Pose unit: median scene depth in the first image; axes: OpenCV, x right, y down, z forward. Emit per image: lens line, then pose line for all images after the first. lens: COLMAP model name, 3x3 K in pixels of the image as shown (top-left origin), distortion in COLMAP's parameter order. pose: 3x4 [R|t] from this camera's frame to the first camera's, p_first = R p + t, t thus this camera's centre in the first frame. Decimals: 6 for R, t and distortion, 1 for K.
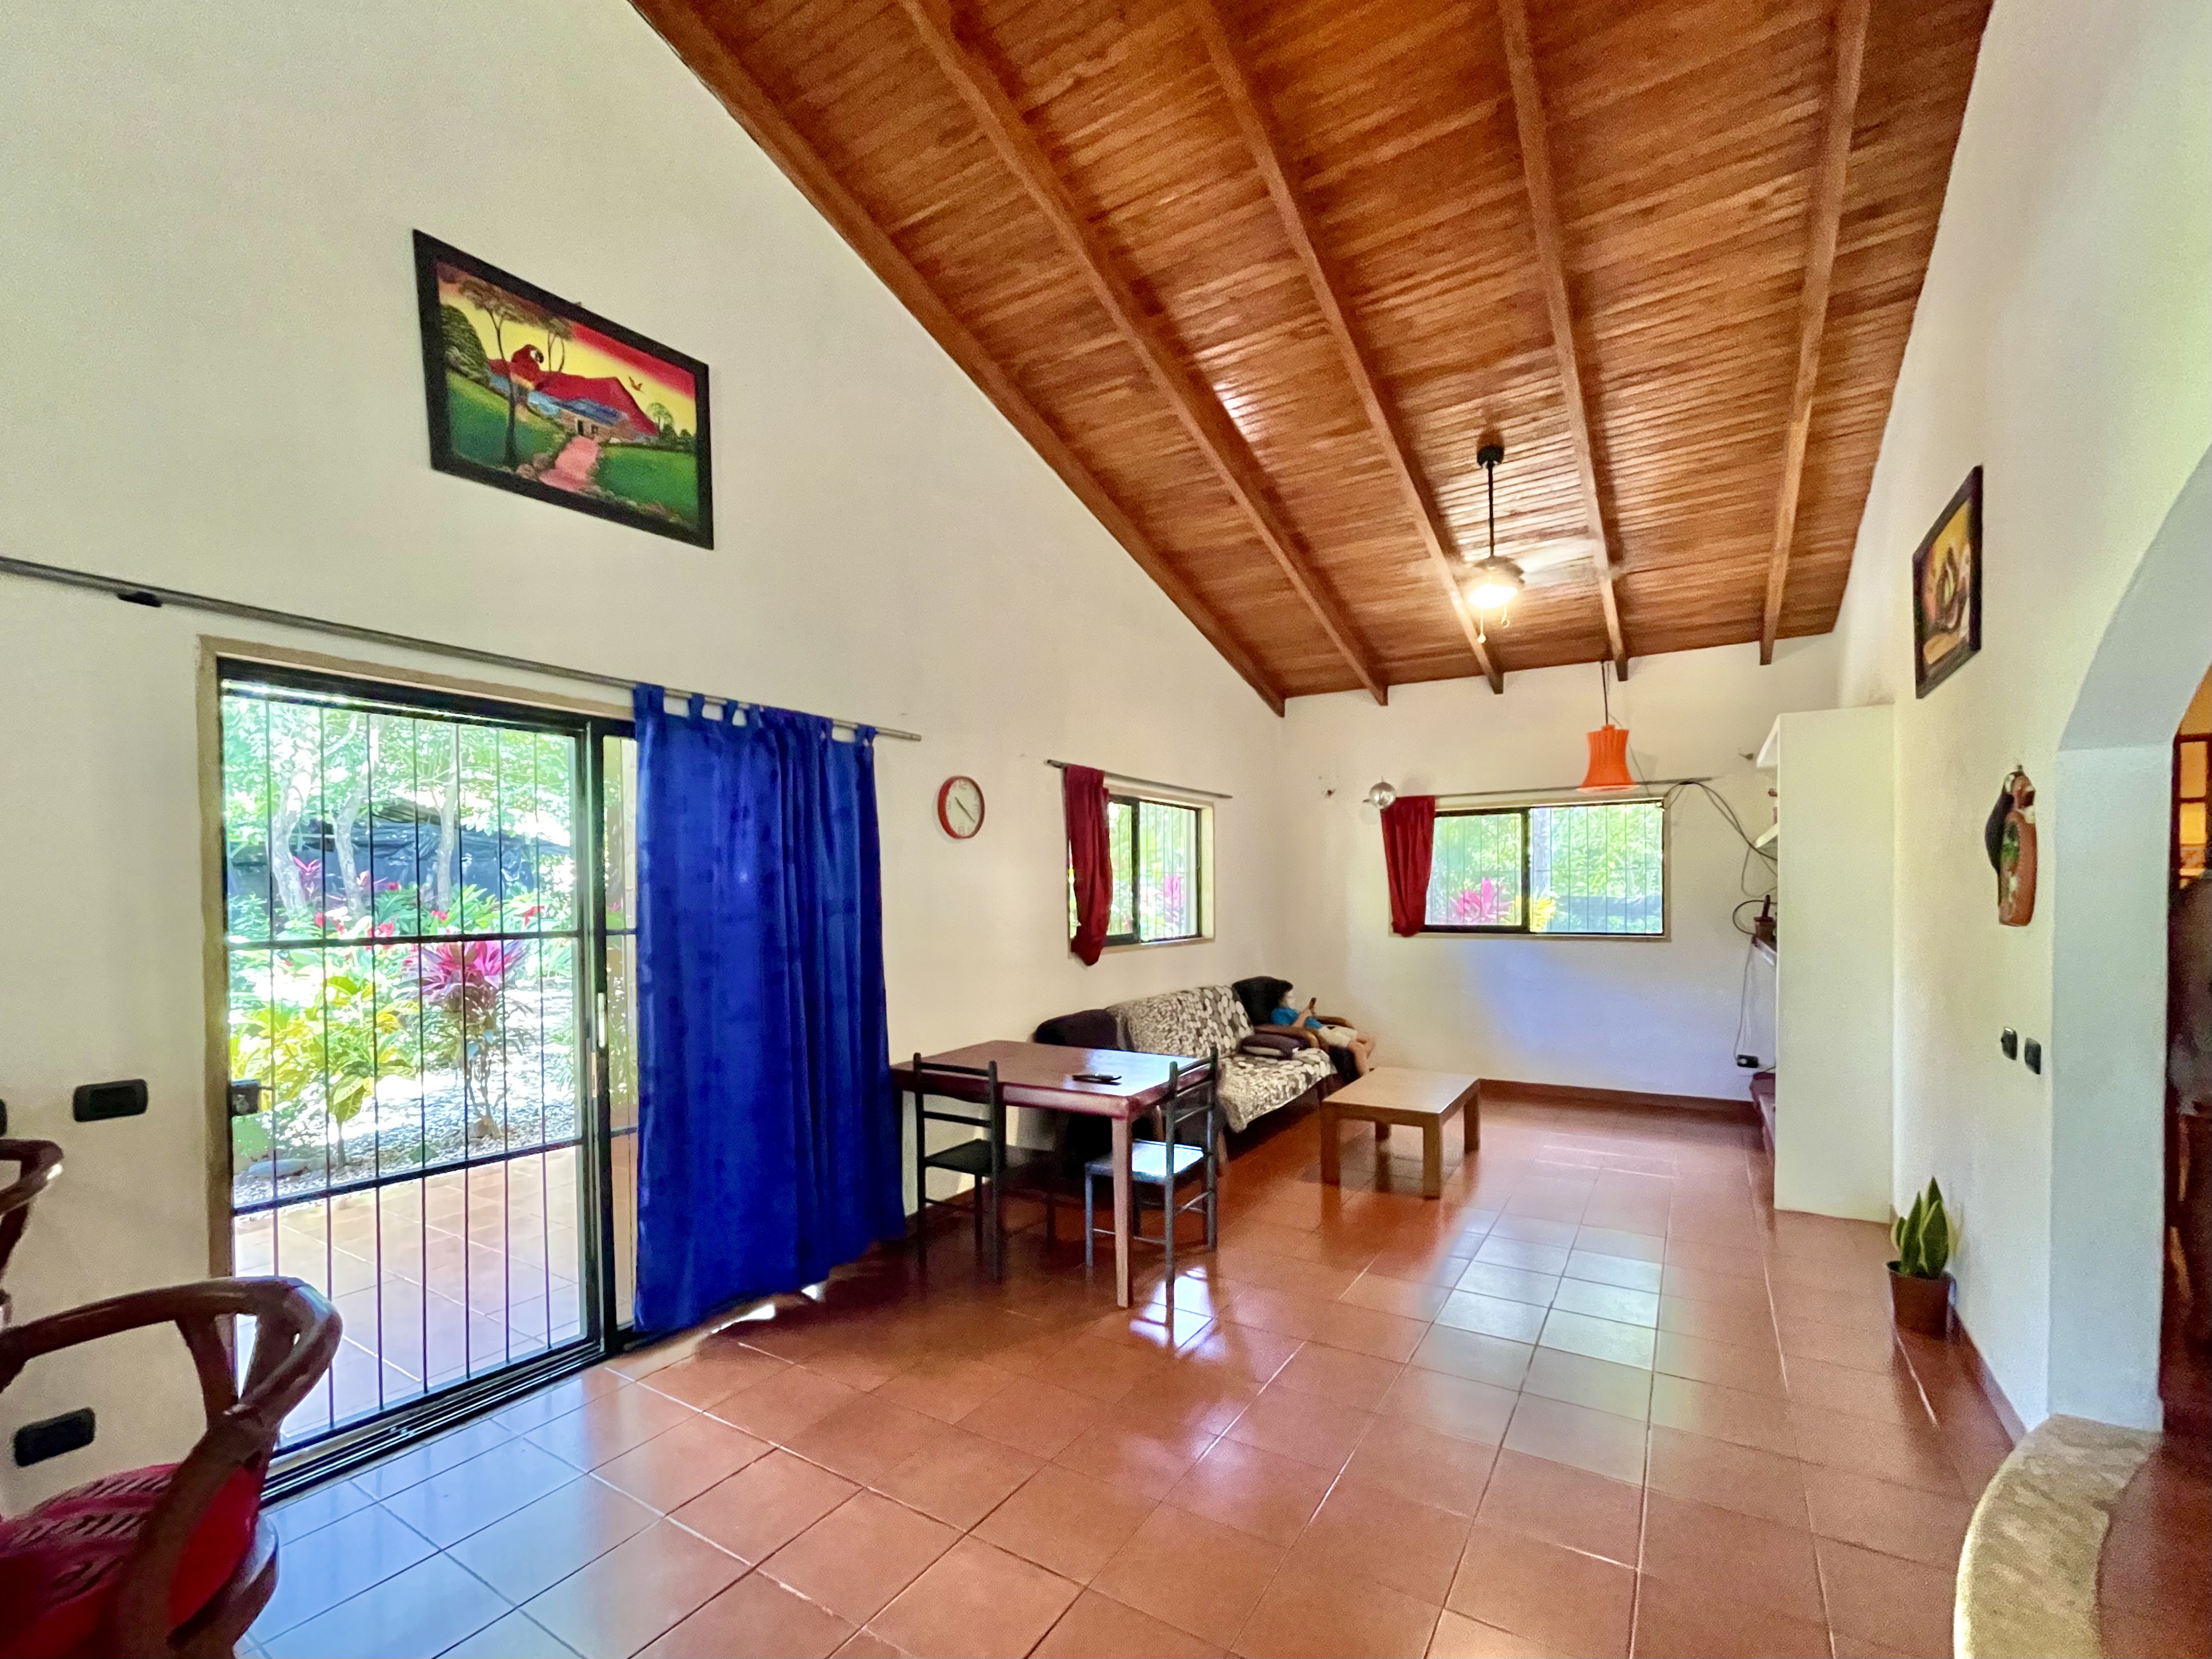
lens RADIAL K [[937.0, 0, 1102.9], [0, 937.0, 896.4], [0, 0, 1]] dist [-0.007155, 0.002911]
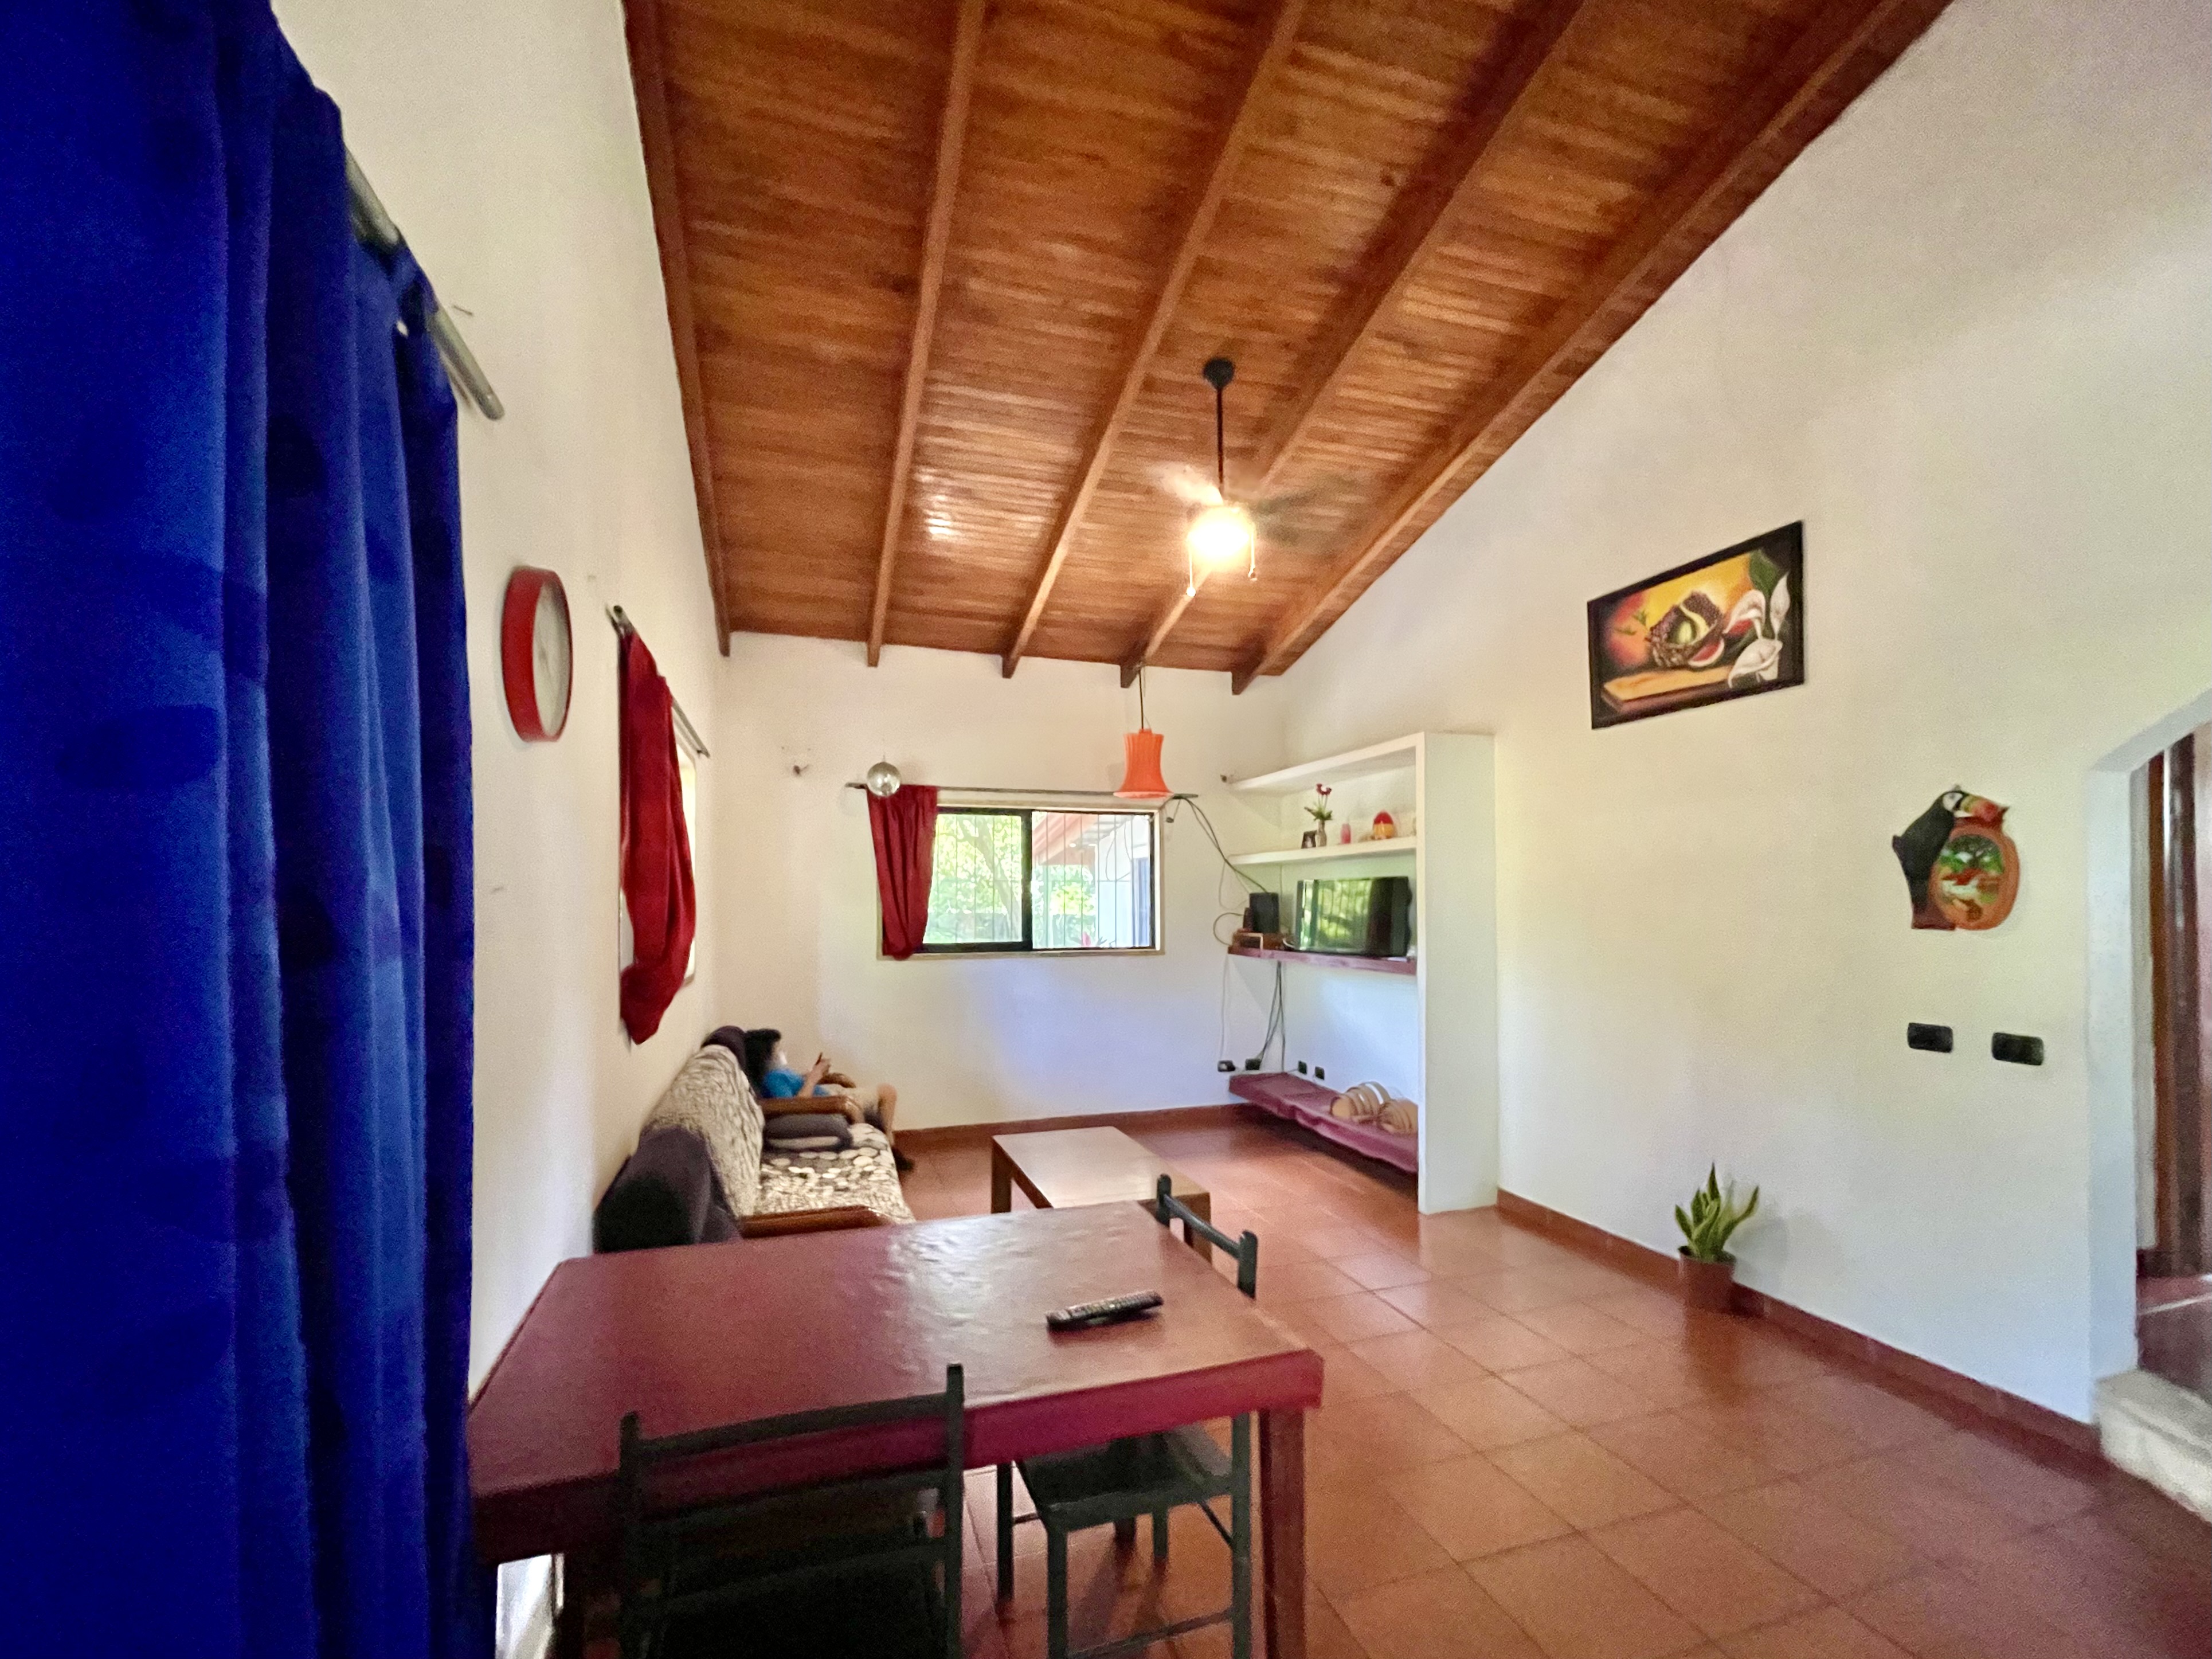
lens RADIAL K [[937.1, 0, 1102.9], [0, 937.1, 896.4], [0, 0, 1]] dist [-0.007155, 0.002911]
pose [[0.646586, 0.011962, 0.762747, -0.183083], [-0.000184, 0.999879, -0.015525, 0.001029], [-0.762841, 0.009898, 0.646510, 0.372183]]
